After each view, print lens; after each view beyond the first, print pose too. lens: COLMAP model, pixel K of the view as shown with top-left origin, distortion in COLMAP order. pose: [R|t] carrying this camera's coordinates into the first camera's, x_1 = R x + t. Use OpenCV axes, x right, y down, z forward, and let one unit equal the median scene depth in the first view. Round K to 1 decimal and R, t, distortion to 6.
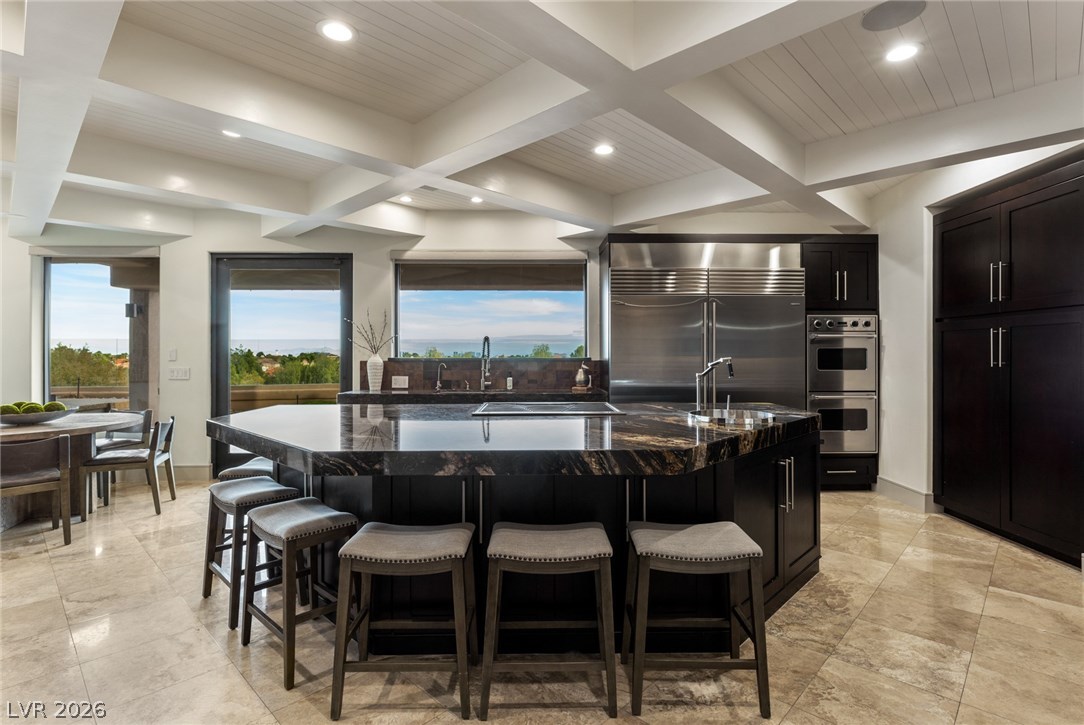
lens RADIAL K [[535.0, 0, 542.0], [0, 535.0, 362.5], [0, 0, 1]] dist [-0.000902, -0.000331]
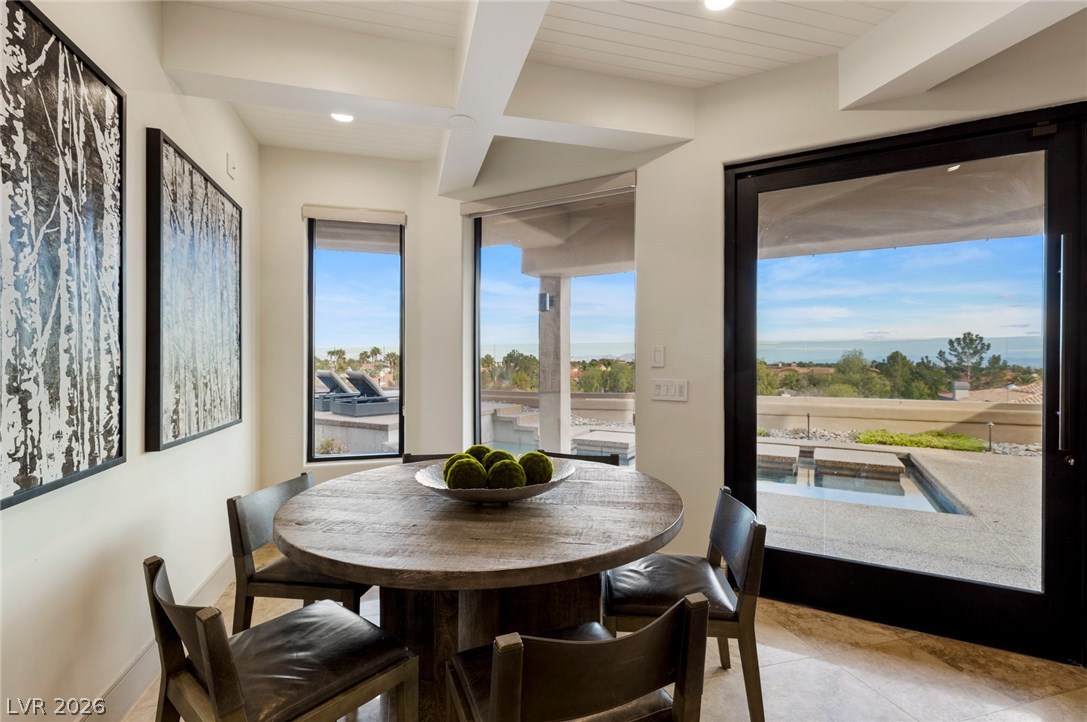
lens RADIAL K [[493.5, 0, 543.5], [0, 493.5, 361.0], [0, 0, 1]] dist [0.000091, -0.000042]
pose [[0.863622, 0.005037, -0.504115, -0.525364], [-0.012720, 0.999849, -0.011800, -0.002146], [0.503979, 0.016603, 0.863556, 0.485098]]
